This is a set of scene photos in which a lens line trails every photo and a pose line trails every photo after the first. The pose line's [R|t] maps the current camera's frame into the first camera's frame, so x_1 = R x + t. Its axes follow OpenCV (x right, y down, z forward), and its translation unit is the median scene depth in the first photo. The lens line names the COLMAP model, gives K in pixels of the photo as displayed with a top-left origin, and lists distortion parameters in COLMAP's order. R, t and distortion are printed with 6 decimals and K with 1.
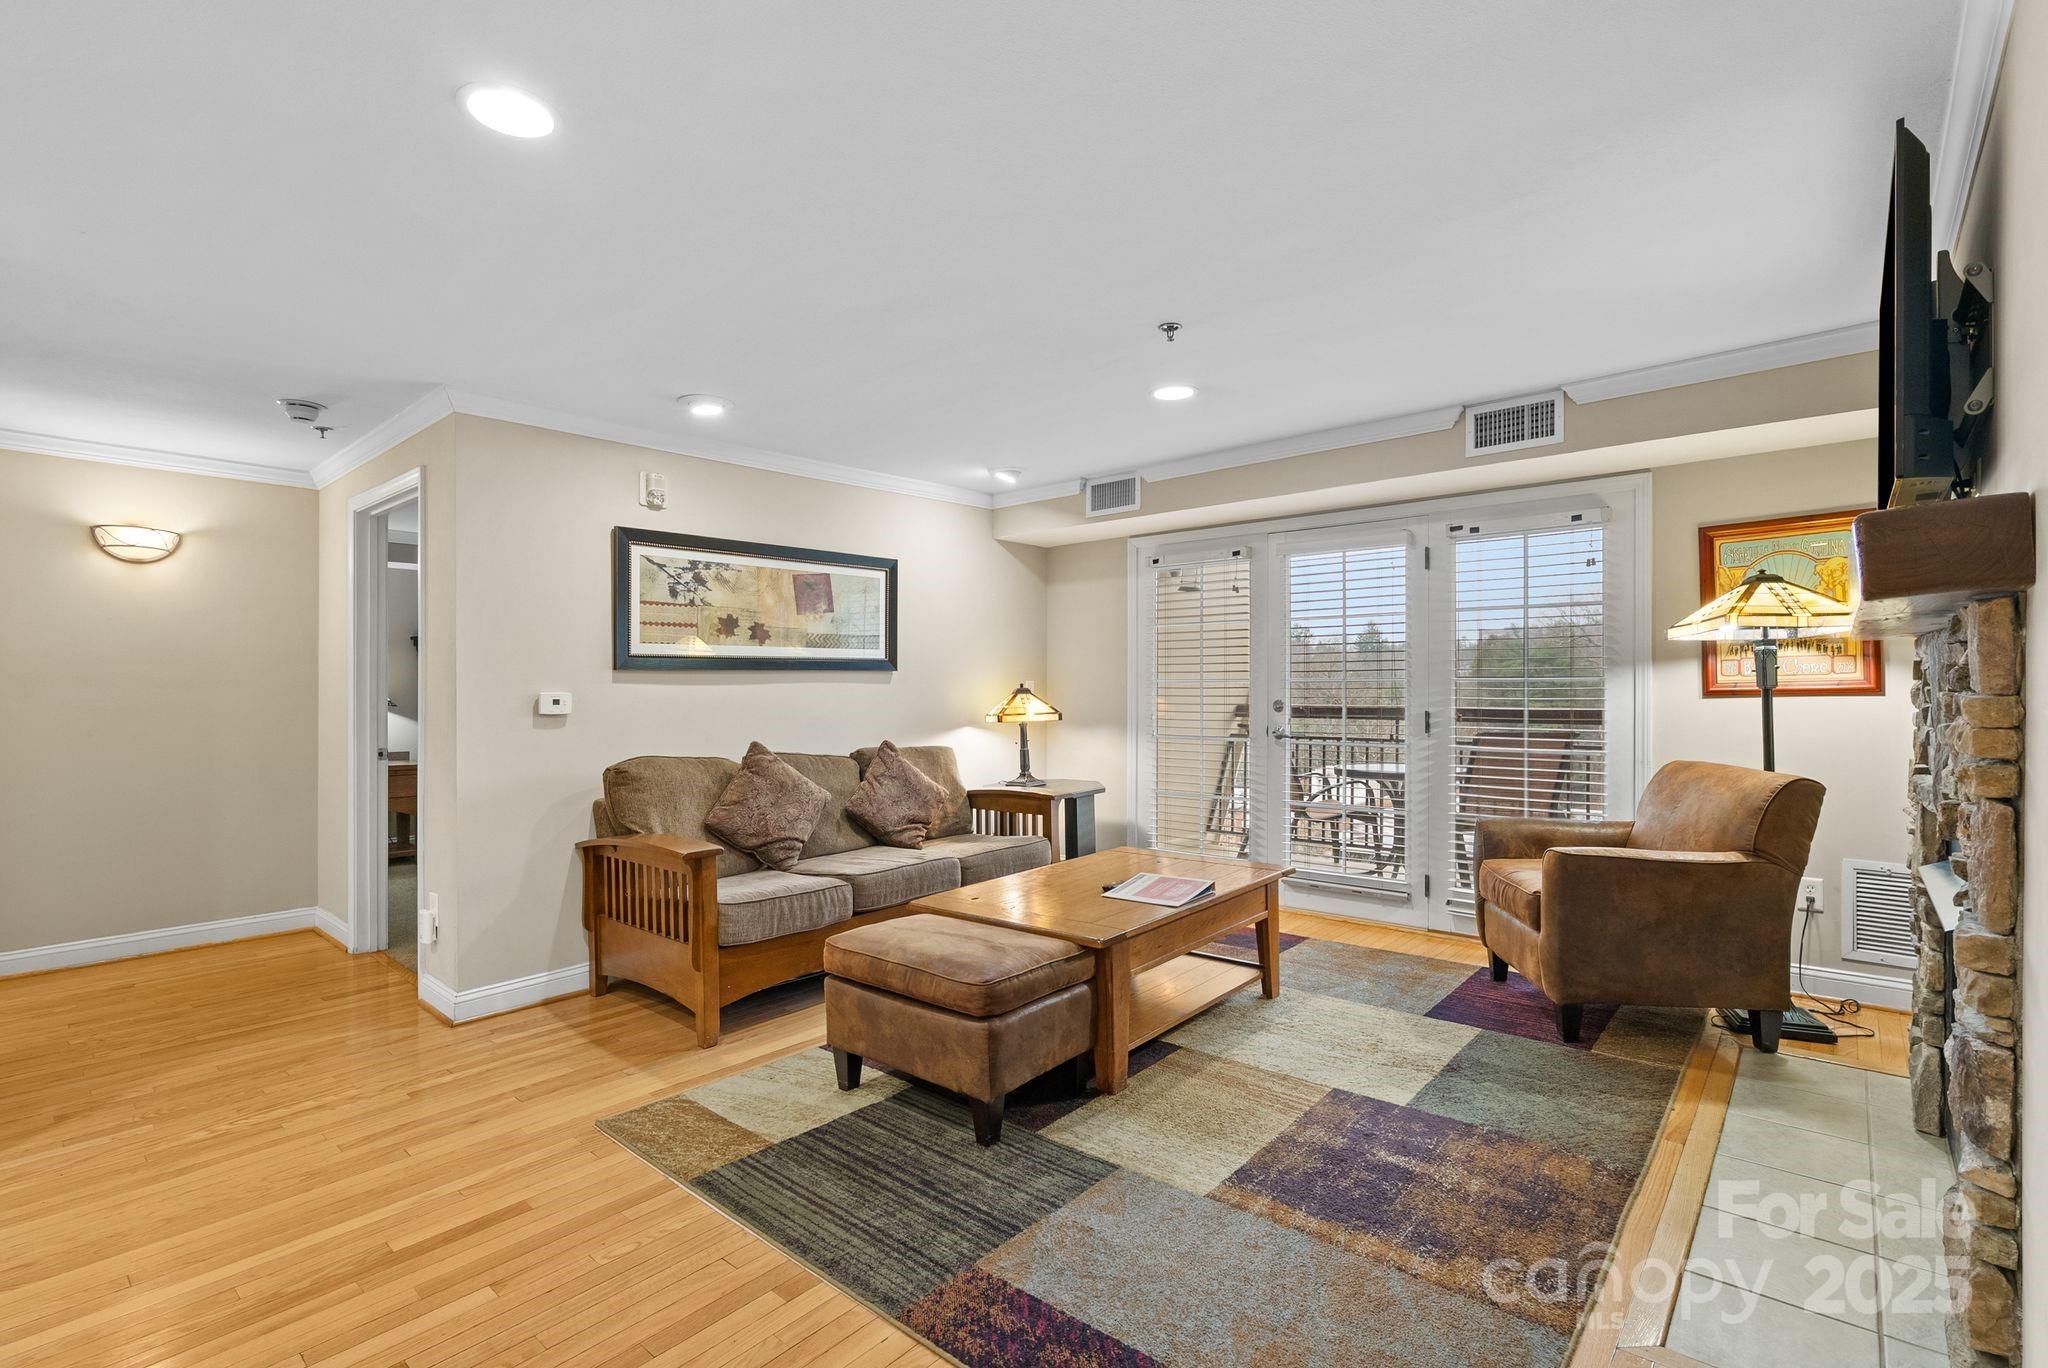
lens RADIAL K [[939.7, 0, 1034.8], [0, 939.7, 683.2], [0, 0, 1]] dist [-0.002136, 0.000184]
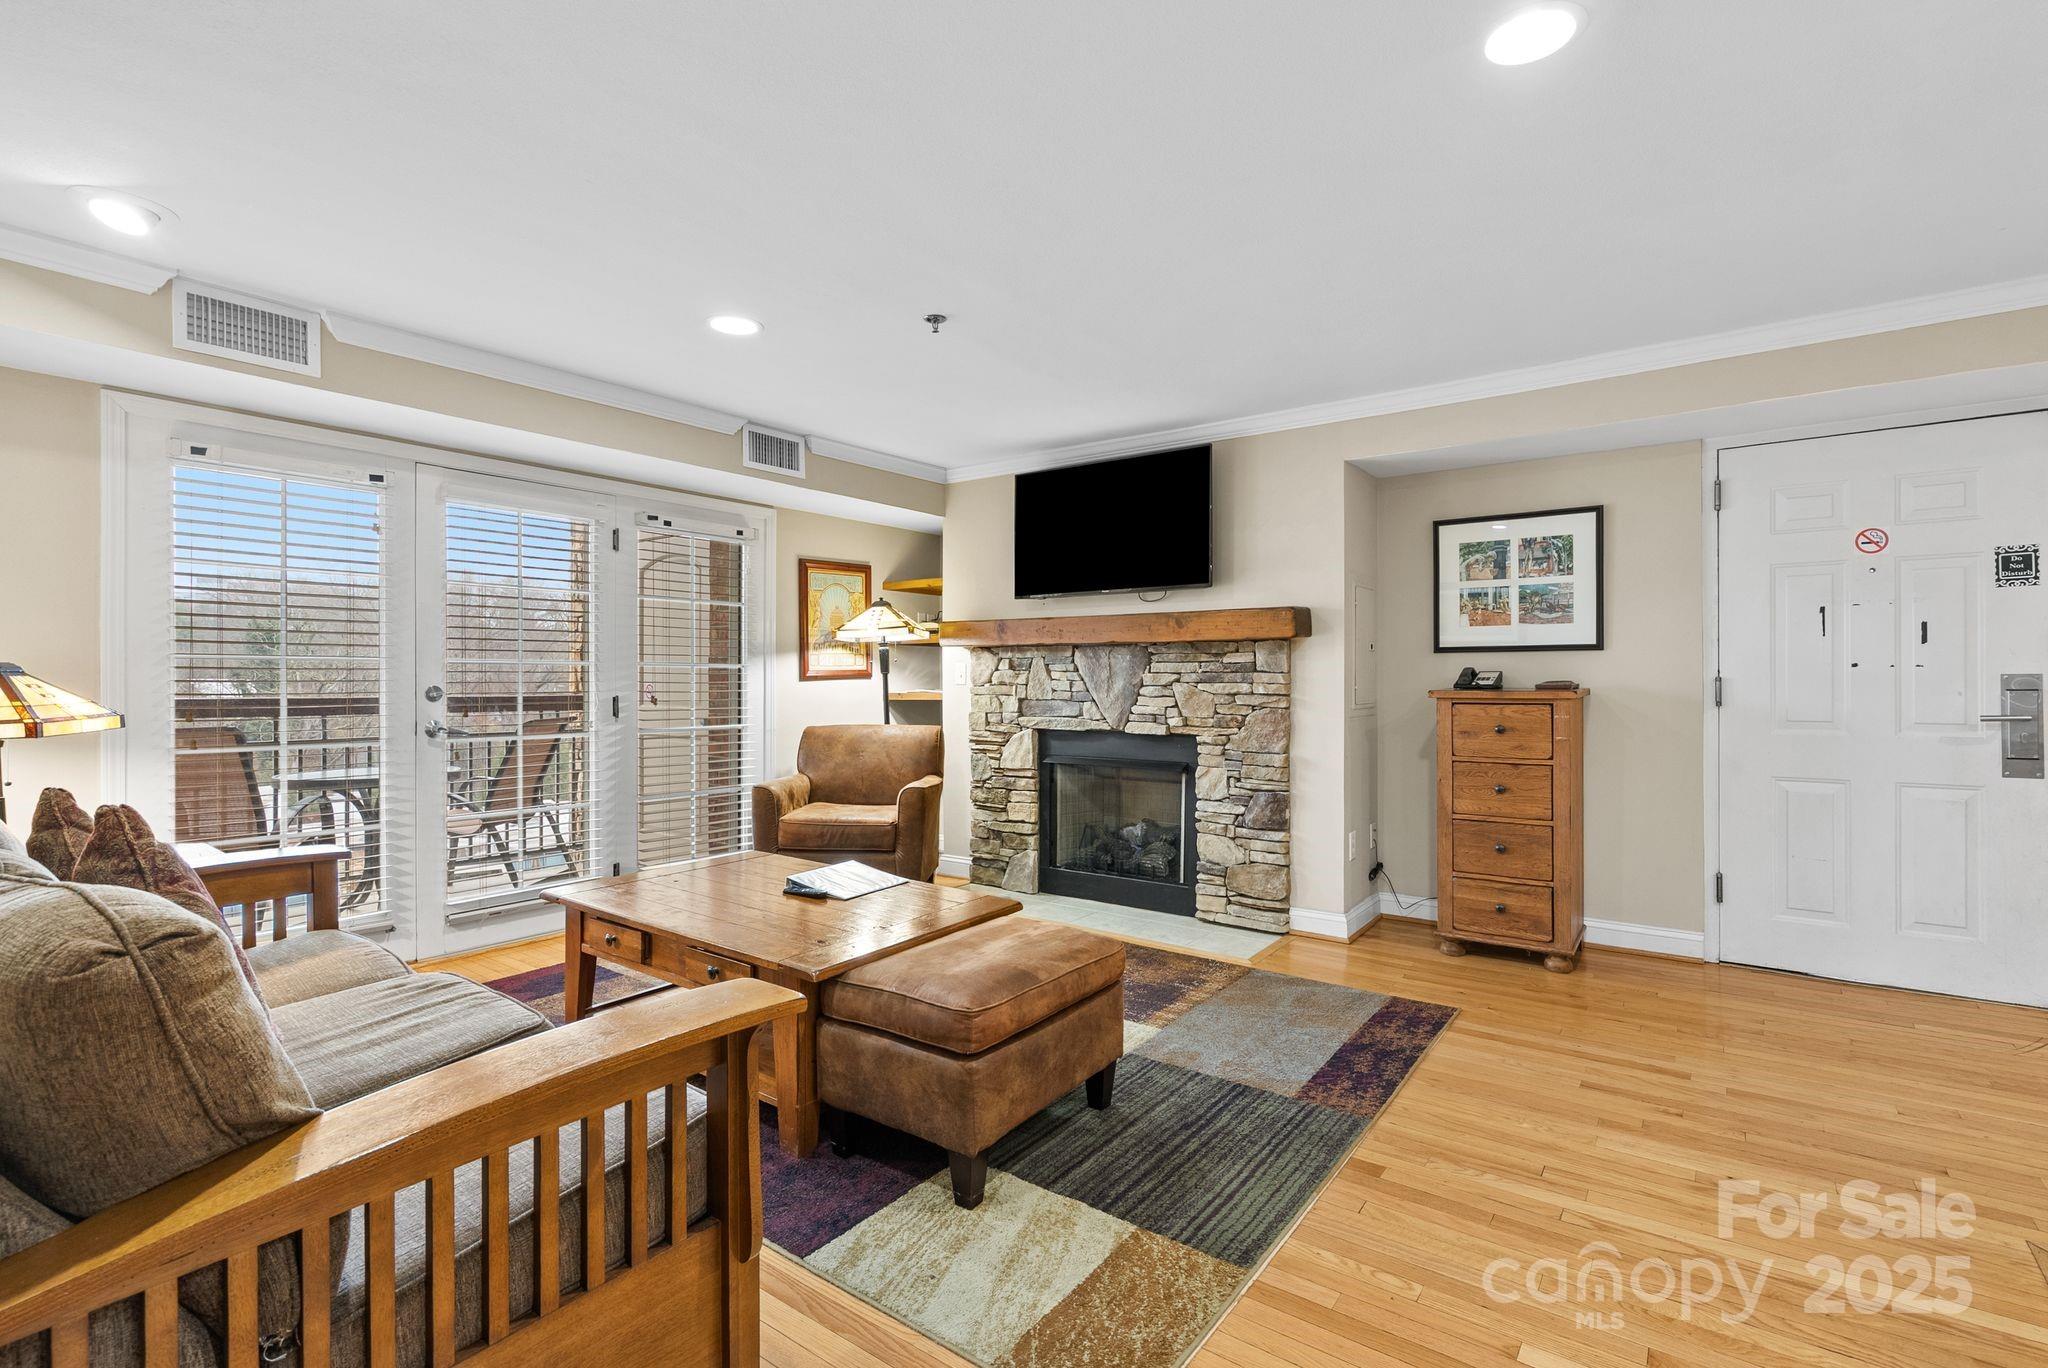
lens RADIAL K [[939.7, 0, 1034.8], [0, 939.7, 683.2], [0, 0, 1]] dist [-0.002136, 0.000184]
pose [[-0.075334, -0.000221, 0.997158, -0.774981], [-0.004527, 0.999990, -0.000120, 0.019252], [-0.997148, -0.004523, -0.075334, 0.833750]]
